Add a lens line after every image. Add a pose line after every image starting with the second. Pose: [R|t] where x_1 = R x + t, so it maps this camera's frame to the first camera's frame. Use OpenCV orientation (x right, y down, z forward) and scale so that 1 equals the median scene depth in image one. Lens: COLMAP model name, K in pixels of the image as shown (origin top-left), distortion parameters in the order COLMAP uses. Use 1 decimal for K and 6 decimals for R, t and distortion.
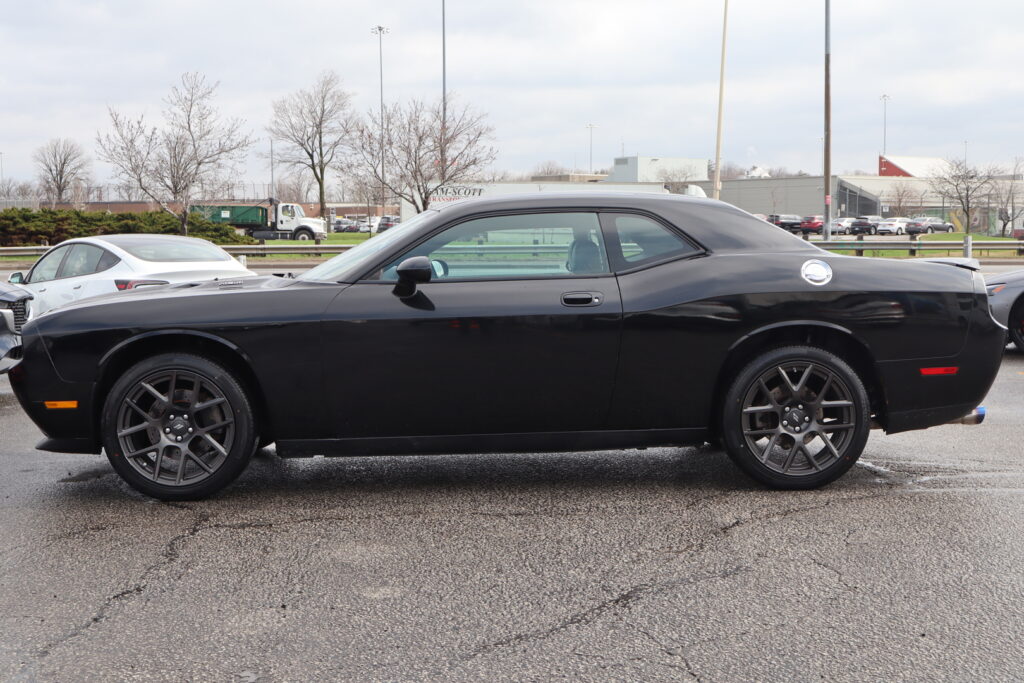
lens RADIAL K [[1321.7, 0, 512.0], [0, 1321.7, 341.5], [0, 0, 1]] dist [-0.002268, -0.010569]
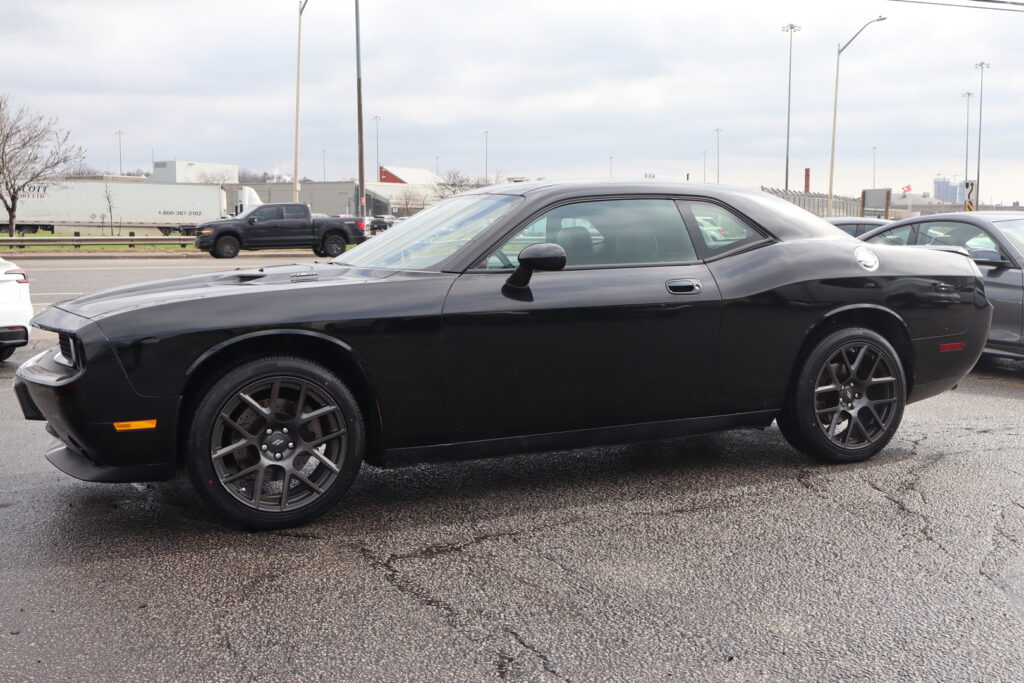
lens RADIAL K [[1119.6, 0, 512.0], [0, 1119.6, 341.5], [0, 0, 1]] dist [-0.019302, -0.003795]
pose [[0.922314, -0.031924, 0.385120, -0.382448], [0.025060, 0.999425, 0.022831, -0.013201], [-0.385628, -0.011407, 0.922584, 0.270210]]
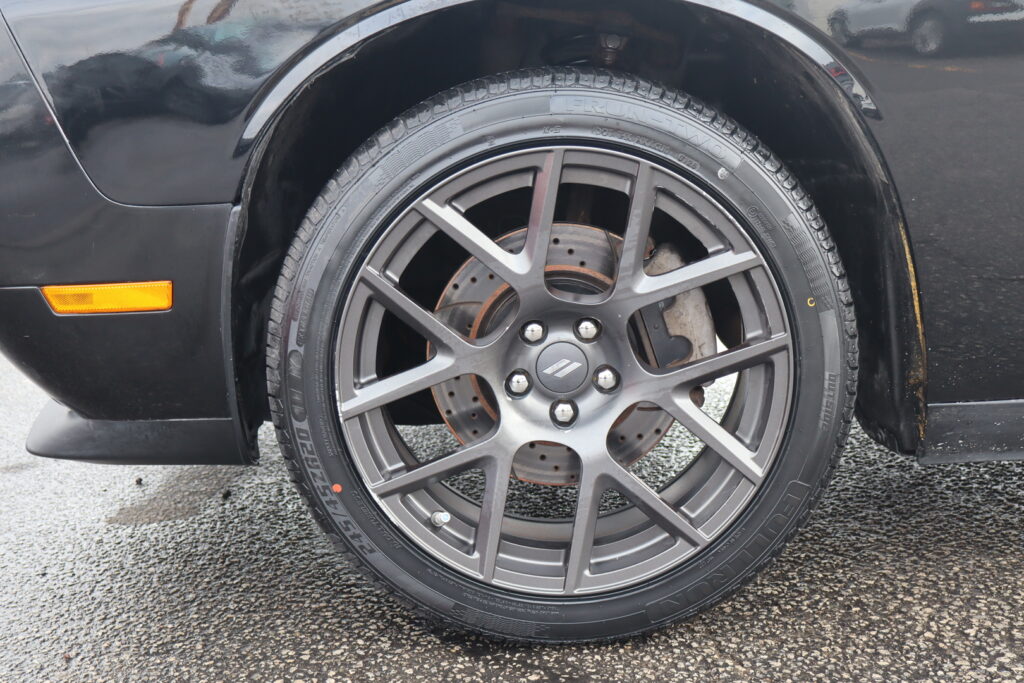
lens RADIAL K [[1247.2, 0, 512.0], [0, 1247.2, 341.5], [0, 0, 1]] dist [-0.015594, -0.013955]
pose [[0.999338, -0.027677, -0.023627, -0.251818], [0.030071, 0.993709, 0.107882, 0.031852], [0.020493, -0.108521, 0.993883, 0.743403]]
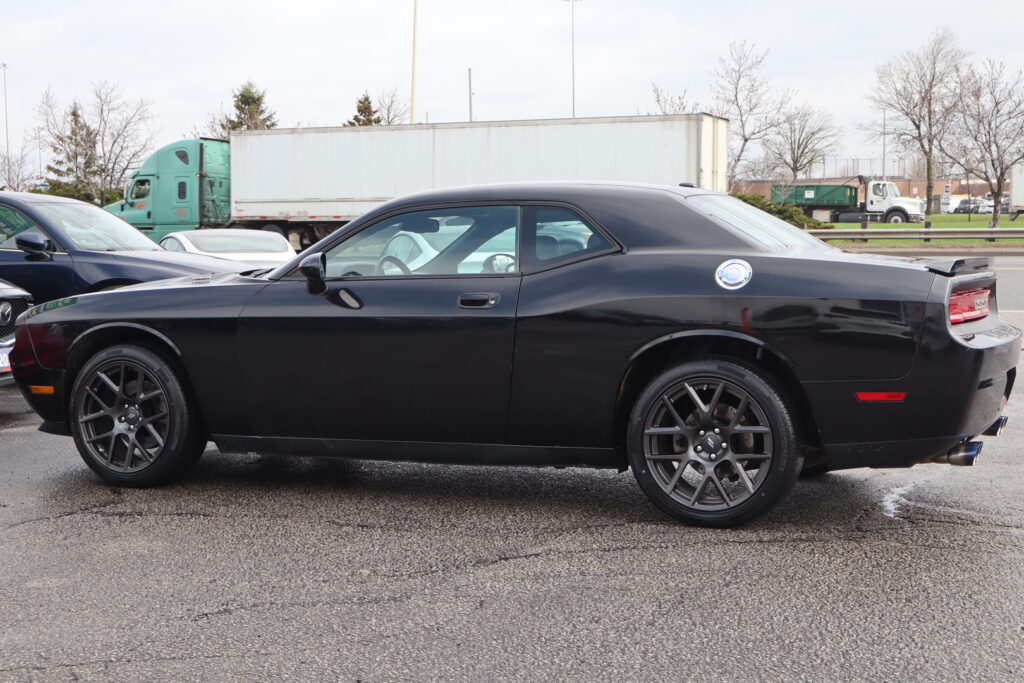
lens RADIAL K [[1475.0, 0, 512.0], [0, 1475.0, 341.5], [0, 0, 1]] dist [-0.006821, 0.023402]
pose [[0.903183, 0.030651, -0.428160, 0.504387], [-0.028876, 0.999526, 0.010641, -0.014712], [0.428283, 0.002752, 0.903640, 0.078752]]
